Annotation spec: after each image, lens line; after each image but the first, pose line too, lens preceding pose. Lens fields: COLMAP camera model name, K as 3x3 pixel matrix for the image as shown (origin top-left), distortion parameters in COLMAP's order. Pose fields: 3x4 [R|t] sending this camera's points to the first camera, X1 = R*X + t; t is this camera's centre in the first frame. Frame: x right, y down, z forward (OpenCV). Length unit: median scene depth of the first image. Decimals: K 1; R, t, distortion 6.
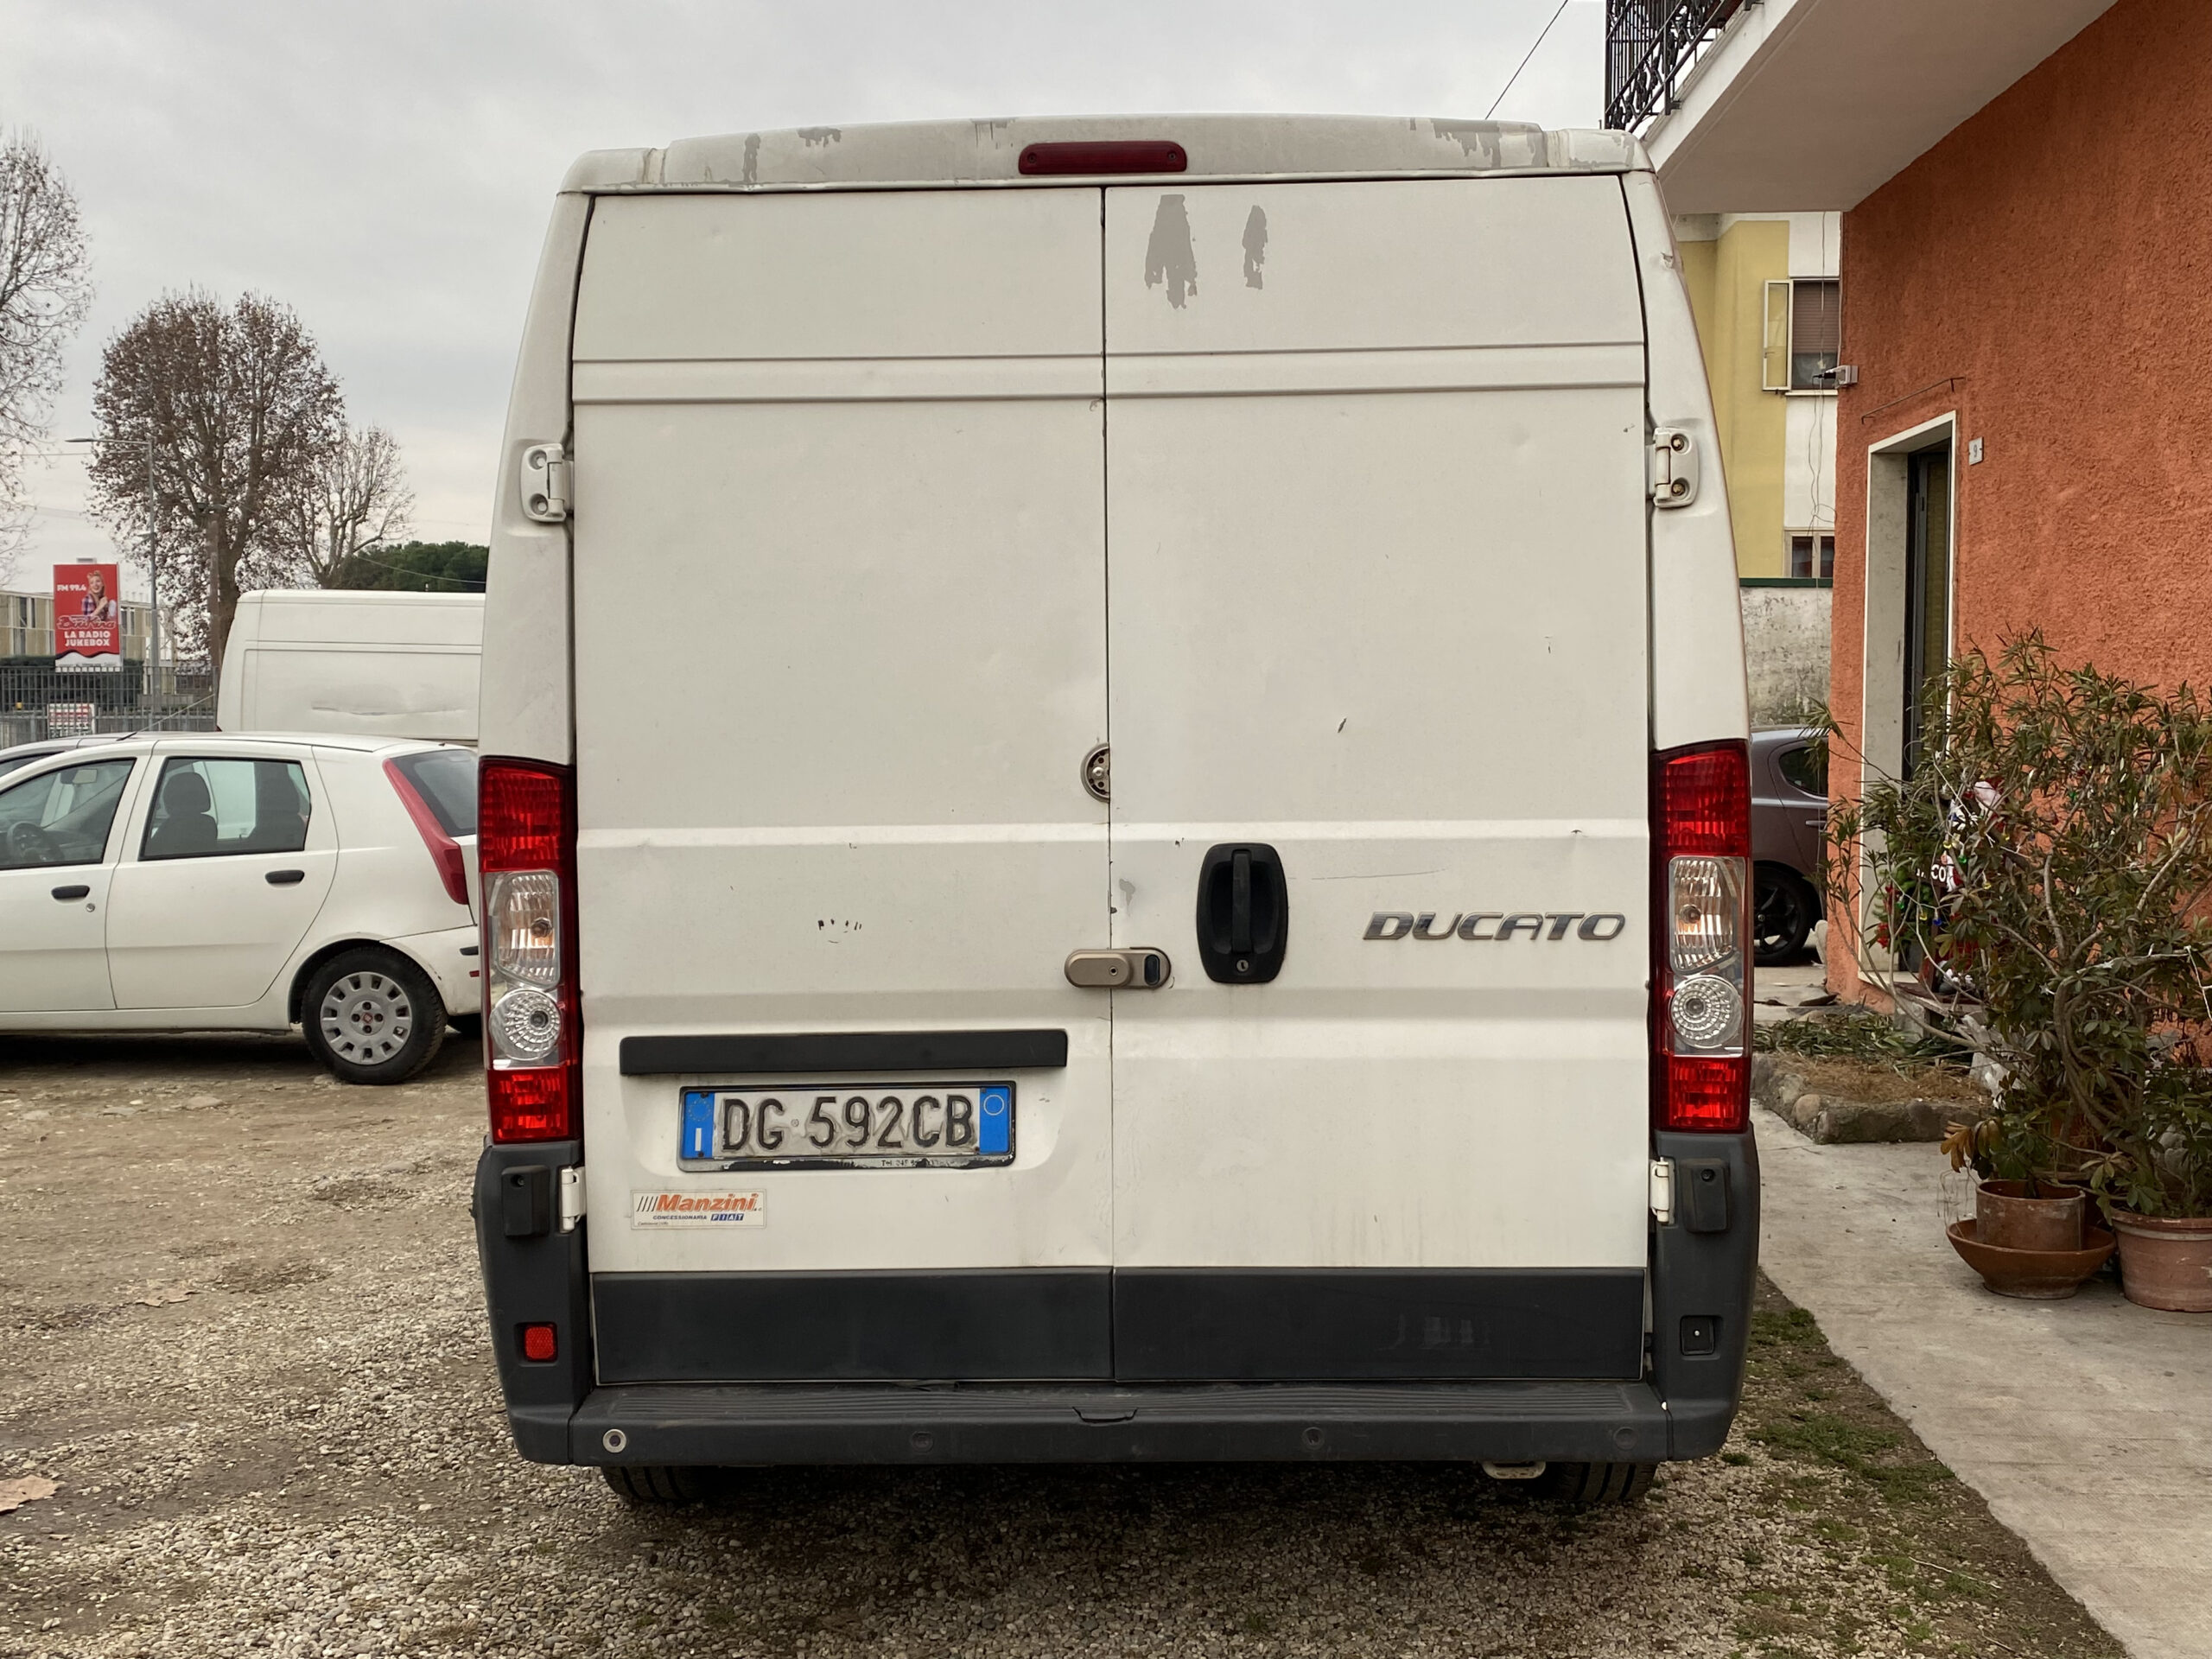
lens RADIAL K [[2143.2, 0, 1097.3], [0, 2143.2, 825.1], [0, 0, 1]] dist [0.024306, 0.000000]
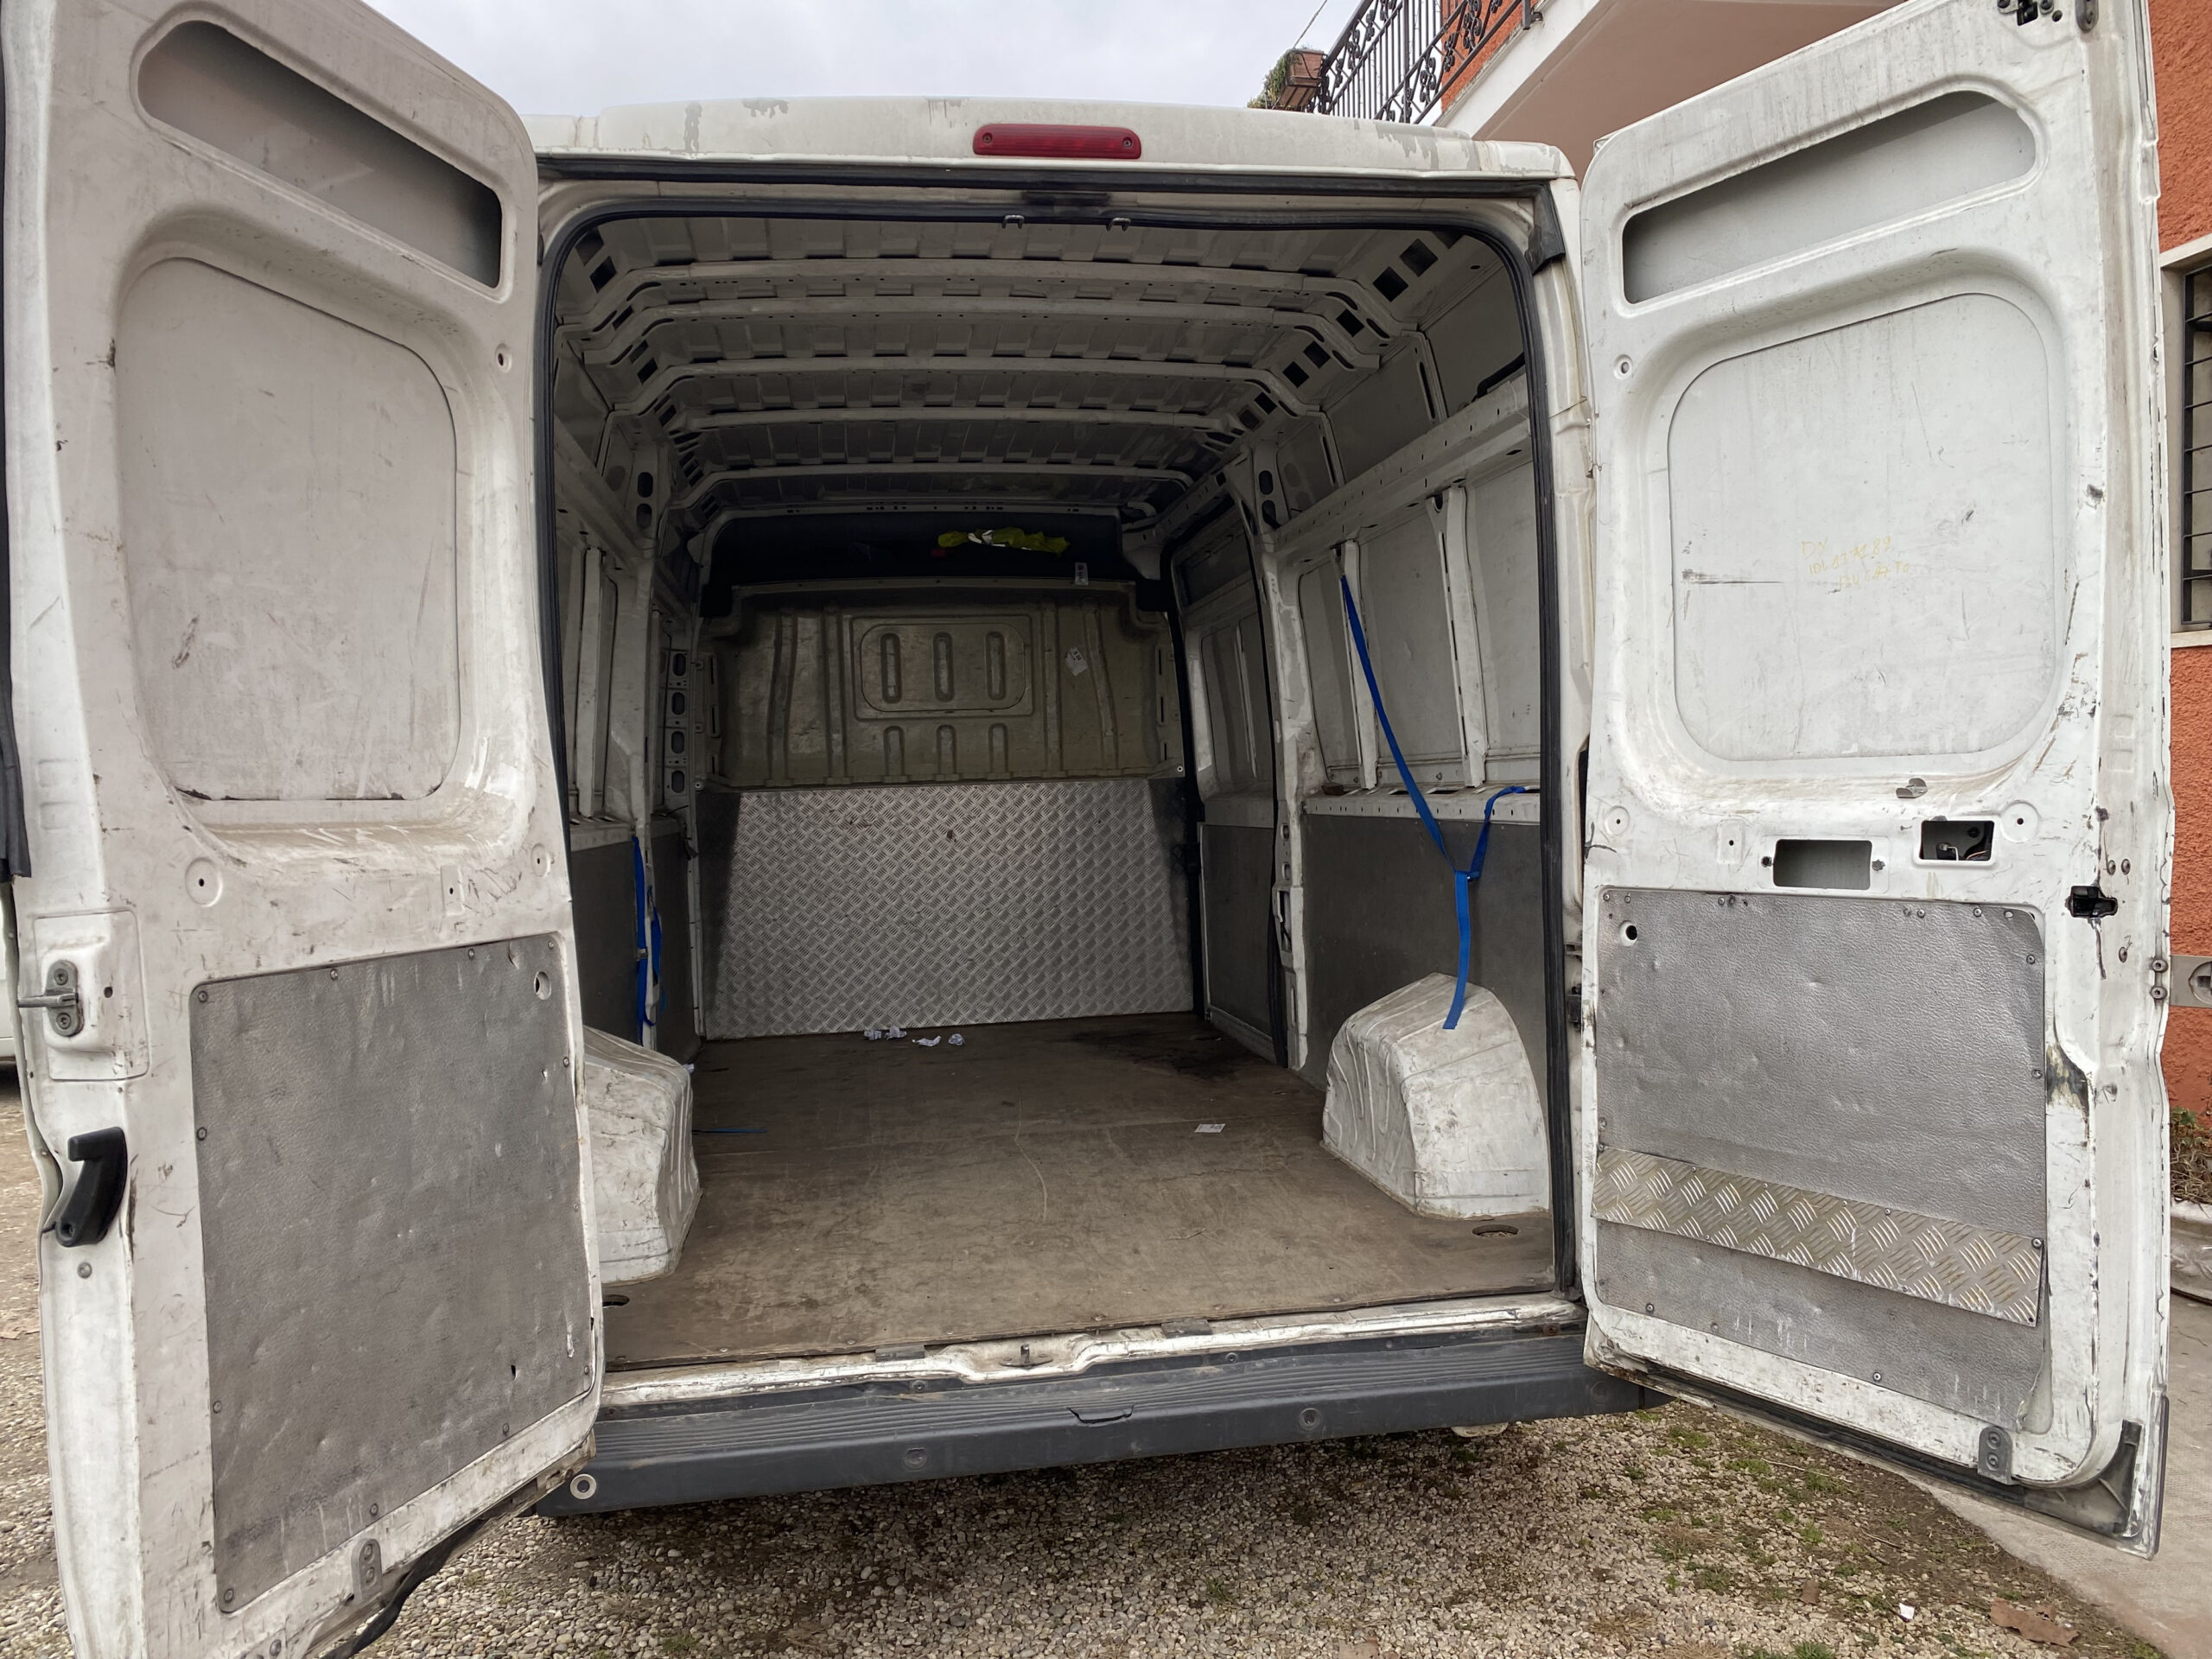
lens RADIAL K [[1678.1, 0, 1106.3], [0, 1678.1, 827.5], [0, 0, 1]] dist [0.013278, -0.004089]
pose [[0.983281, -0.025228, 0.180340, -0.113953], [0.026648, 0.999630, -0.005458, 0.009875], [-0.180135, 0.010173, 0.983589, 0.216706]]
